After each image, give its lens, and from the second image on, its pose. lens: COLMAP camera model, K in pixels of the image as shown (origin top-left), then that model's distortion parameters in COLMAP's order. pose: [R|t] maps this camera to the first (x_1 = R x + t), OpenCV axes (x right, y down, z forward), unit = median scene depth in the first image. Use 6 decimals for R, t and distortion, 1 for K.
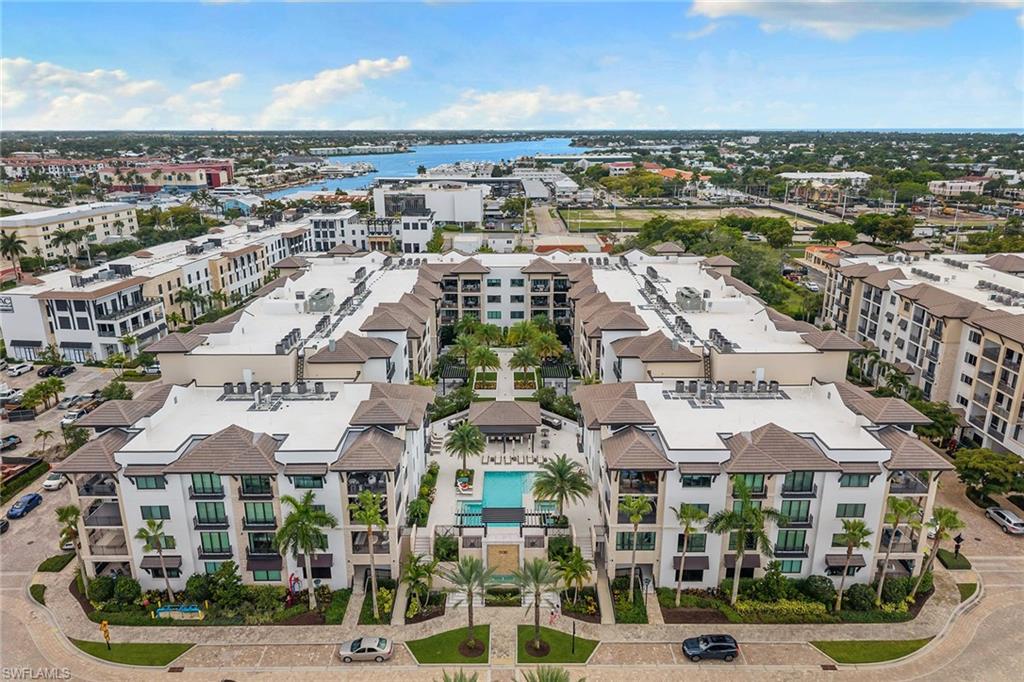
lens RADIAL K [[692.7, 0, 512.0], [0, 692.7, 341.0], [0, 0, 1]] dist [0.048763, -0.045751]
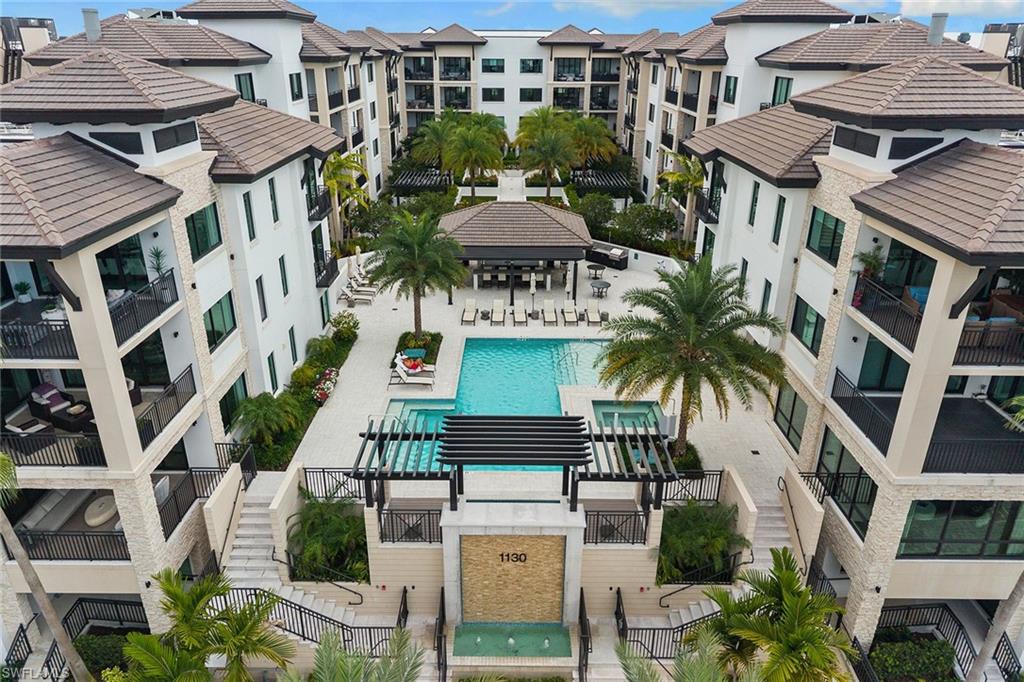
lens RADIAL K [[687.3, 0, 512.0], [0, 687.3, 341.0], [0, 0, 1]] dist [0.045032, -0.046739]
pose [[0.999960, 0.008983, 0.000094, -0.011383], [-0.008940, 0.994031, 0.108732, 0.144557], [0.000883, -0.108728, 0.994071, 0.581088]]
